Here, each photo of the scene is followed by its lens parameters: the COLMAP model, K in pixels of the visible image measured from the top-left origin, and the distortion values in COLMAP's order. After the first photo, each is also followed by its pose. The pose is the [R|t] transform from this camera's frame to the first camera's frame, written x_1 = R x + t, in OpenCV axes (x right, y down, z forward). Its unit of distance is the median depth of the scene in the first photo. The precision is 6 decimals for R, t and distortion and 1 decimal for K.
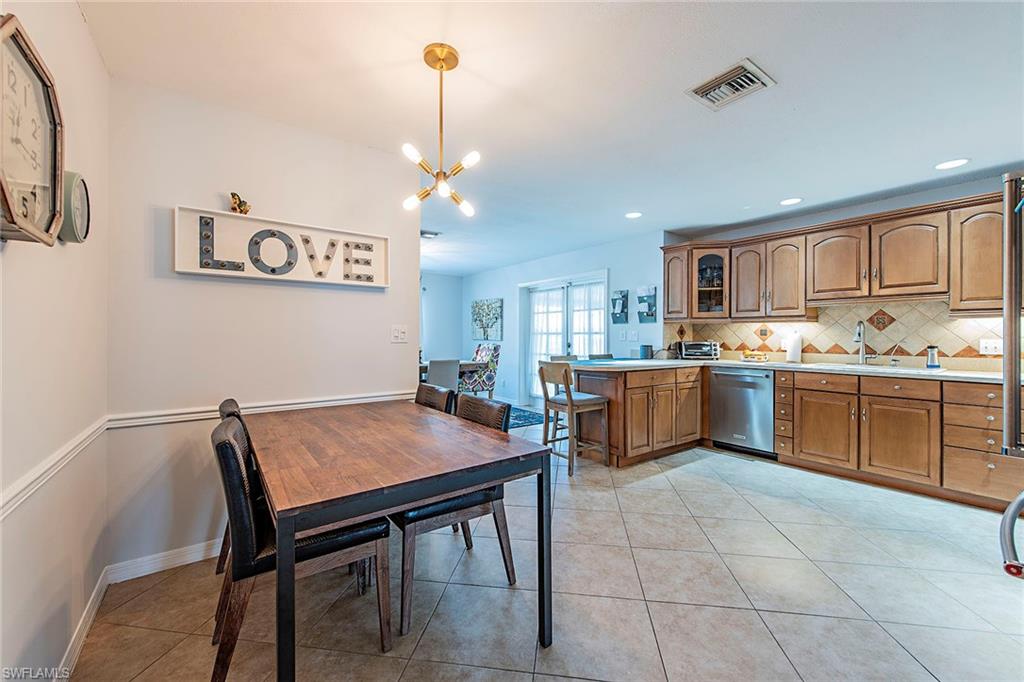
lens RADIAL K [[404.8, 0, 514.1], [0, 404.8, 333.8], [0, 0, 1]] dist [0.003628, 0.000326]
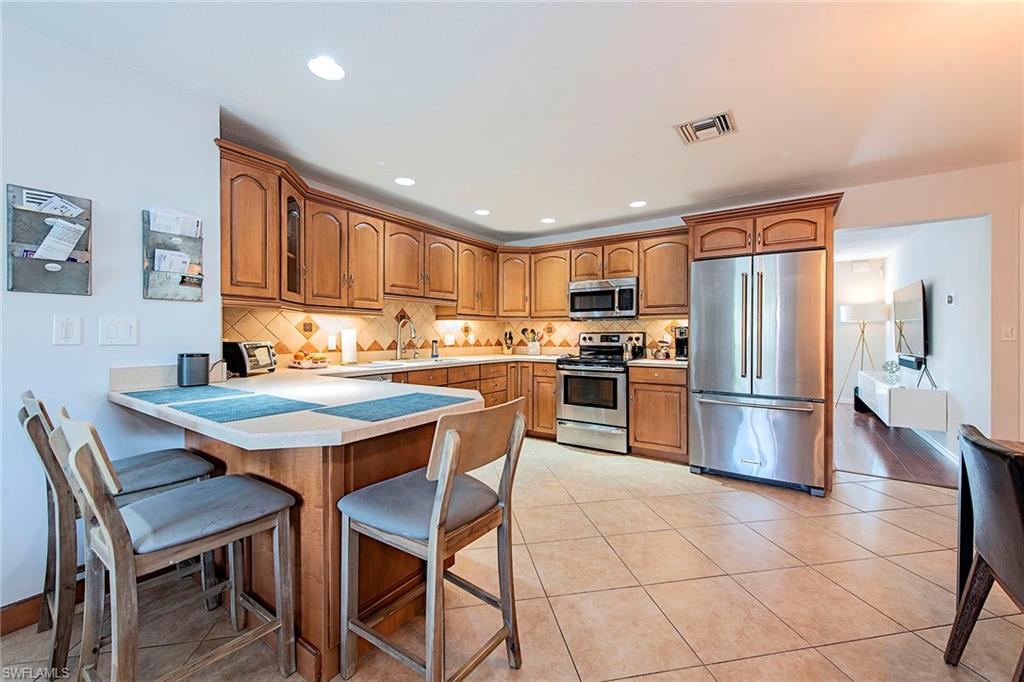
lens RADIAL K [[404.8, 0, 514.1], [0, 404.8, 333.8], [0, 0, 1]] dist [0.003628, 0.000326]
pose [[-0.325436, -0.003465, 0.945558, -0.215596], [-0.006916, 0.999975, 0.001284, 0.005464], [-0.945539, -0.006122, -0.325452, 0.961884]]
